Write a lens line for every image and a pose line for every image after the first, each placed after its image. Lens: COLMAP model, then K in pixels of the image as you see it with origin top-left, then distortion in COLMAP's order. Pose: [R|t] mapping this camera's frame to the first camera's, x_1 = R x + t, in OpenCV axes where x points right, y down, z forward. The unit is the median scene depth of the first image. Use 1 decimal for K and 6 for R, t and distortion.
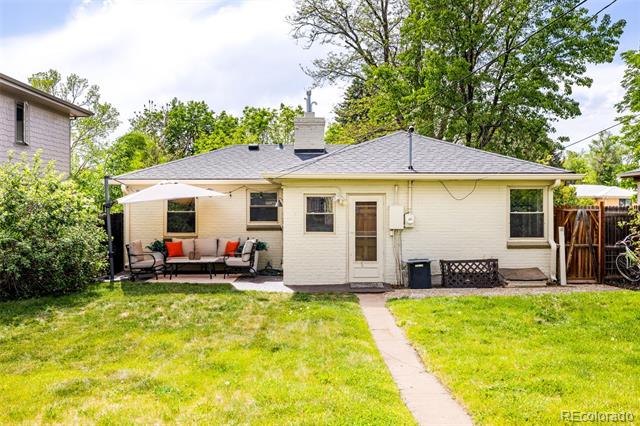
lens RADIAL K [[625.9, 0, 319.5], [0, 625.9, 216.1], [0, 0, 1]] dist [0.000486, 0.000000]
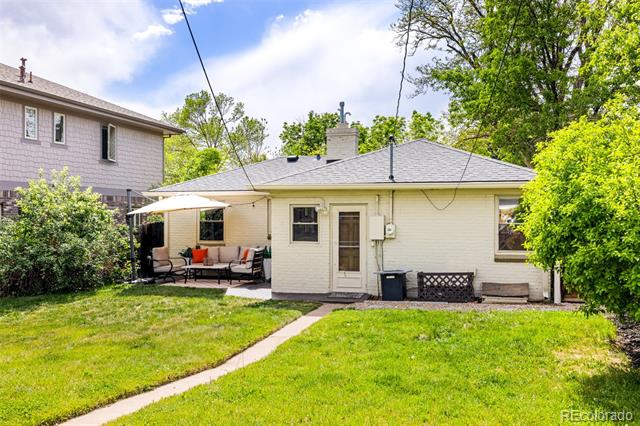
lens RADIAL K [[625.9, 0, 290.3], [0, 625.9, 221.4], [0, 0, 1]] dist [0.000486, 0.000000]
pose [[0.954150, 0.002945, -0.299316, 0.282583], [-0.004649, 0.999977, -0.004980, -0.002296], [0.299294, 0.006143, 0.954141, 0.016130]]
